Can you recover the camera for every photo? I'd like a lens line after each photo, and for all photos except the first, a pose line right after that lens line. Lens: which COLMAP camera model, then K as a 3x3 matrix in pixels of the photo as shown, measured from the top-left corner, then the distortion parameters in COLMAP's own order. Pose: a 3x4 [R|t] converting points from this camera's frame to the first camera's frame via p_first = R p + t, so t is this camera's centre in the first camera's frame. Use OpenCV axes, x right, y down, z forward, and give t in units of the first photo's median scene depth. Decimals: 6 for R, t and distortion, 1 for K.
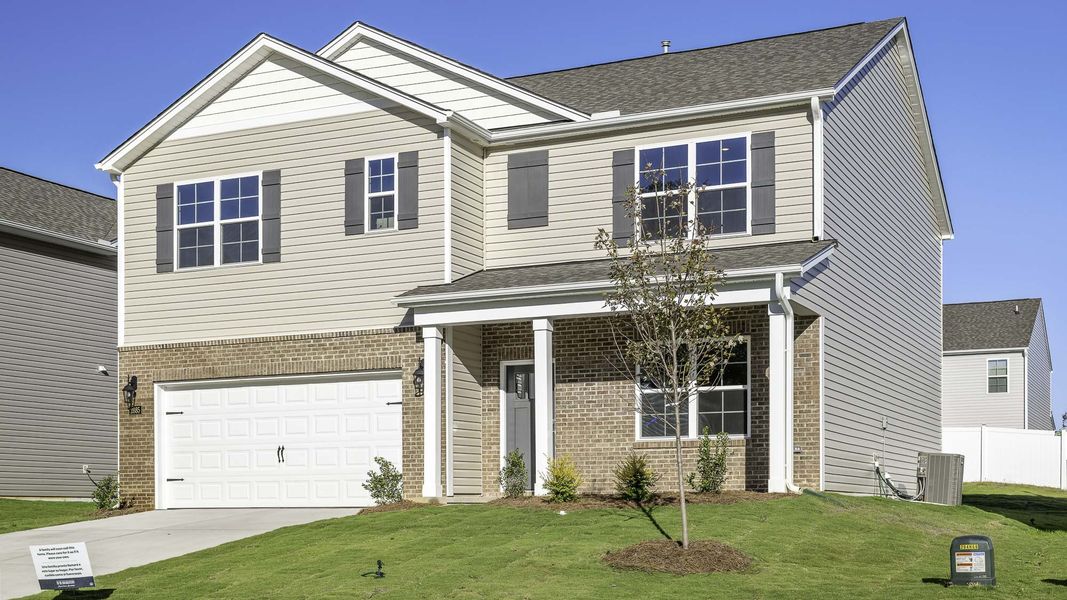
lens RADIAL K [[1361.5, 0, 533.5], [0, 1361.5, 300.0], [0, 0, 1]] dist [0.013579, 0.008268]
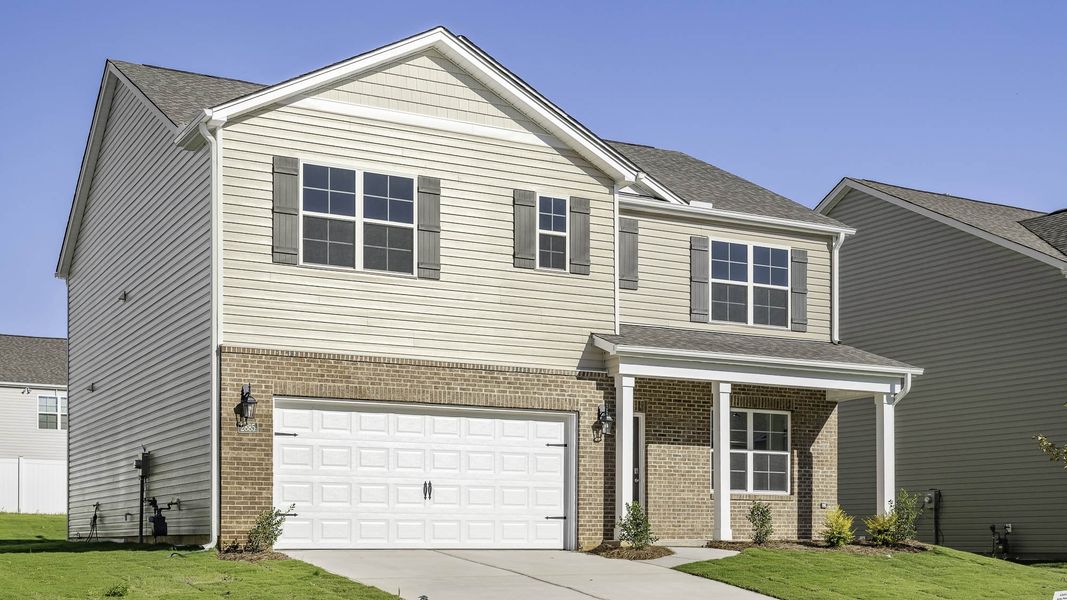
lens RADIAL K [[1349.5, 0, 533.6], [0, 1349.5, 335.5], [0, 0, 1]] dist [0.002935, -0.000048]
pose [[0.599893, 0.127144, 0.789913, -0.883896], [-0.127150, 0.989895, -0.062769, 0.059206], [-0.789912, -0.062783, 0.609998, 0.405935]]
